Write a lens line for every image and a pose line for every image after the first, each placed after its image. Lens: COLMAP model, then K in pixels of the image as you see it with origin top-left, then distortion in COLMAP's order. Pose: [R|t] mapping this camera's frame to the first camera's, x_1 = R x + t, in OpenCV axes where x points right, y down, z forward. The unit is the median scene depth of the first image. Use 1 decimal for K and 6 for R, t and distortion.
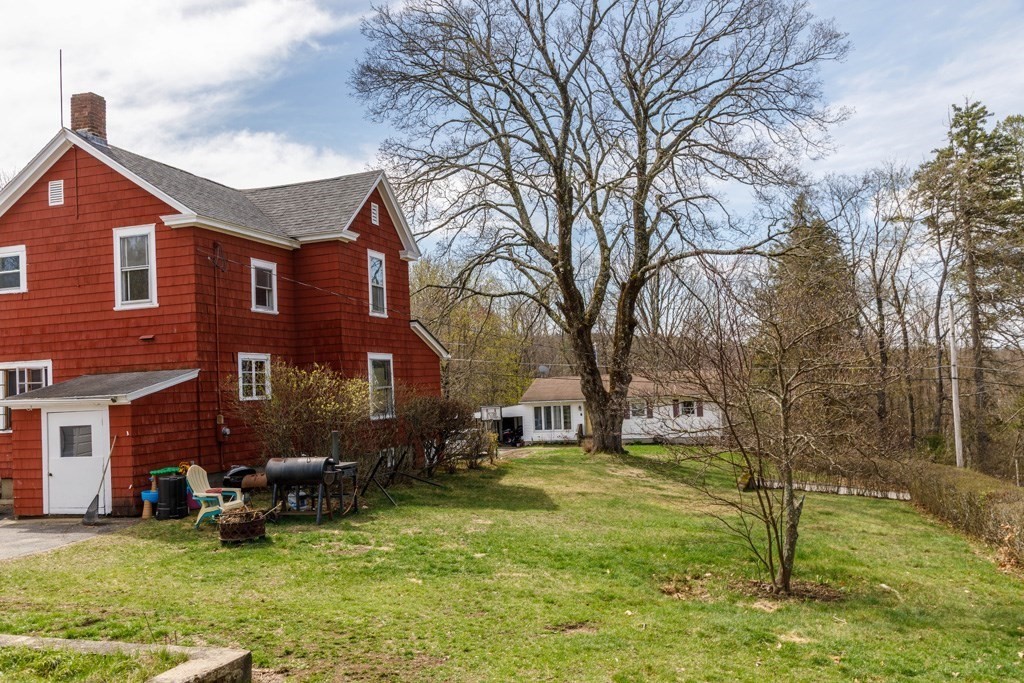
lens RADIAL K [[972.1, 0, 512.0], [0, 972.1, 341.5], [0, 0, 1]] dist [-0.045501, 0.003991]
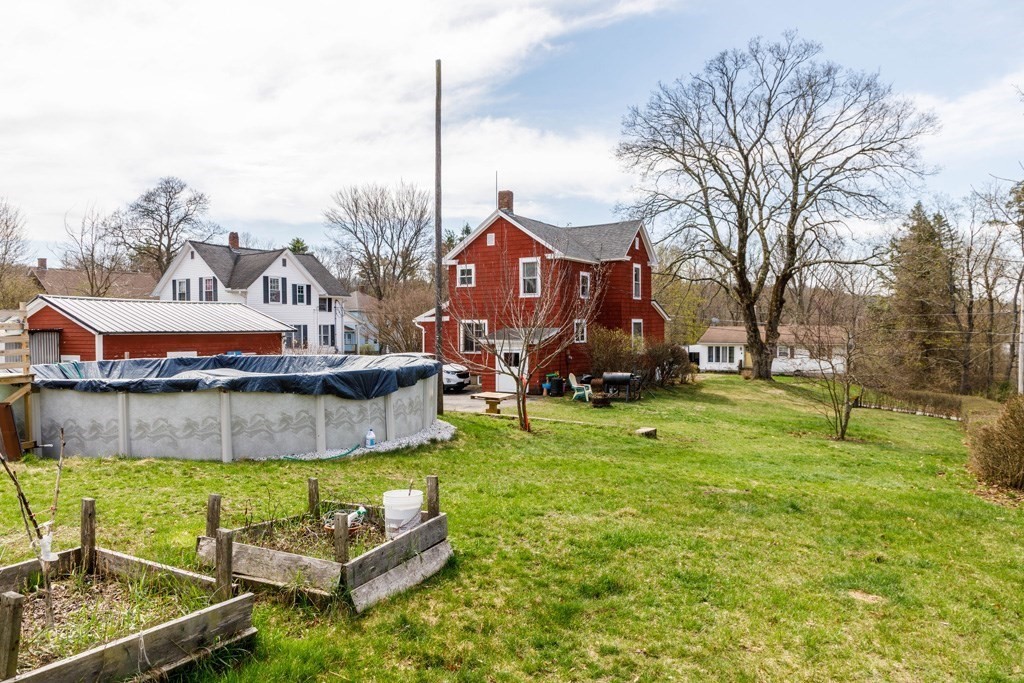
lens RADIAL K [[701.0, 0, 512.0], [0, 701.0, 341.5], [0, 0, 1]] dist [-0.000273, -0.003796]
pose [[0.969833, 0.045862, -0.239416, -0.033825], [-0.028871, 0.996840, 0.074002, -0.028243], [0.242053, -0.064857, 0.968093, -0.275082]]
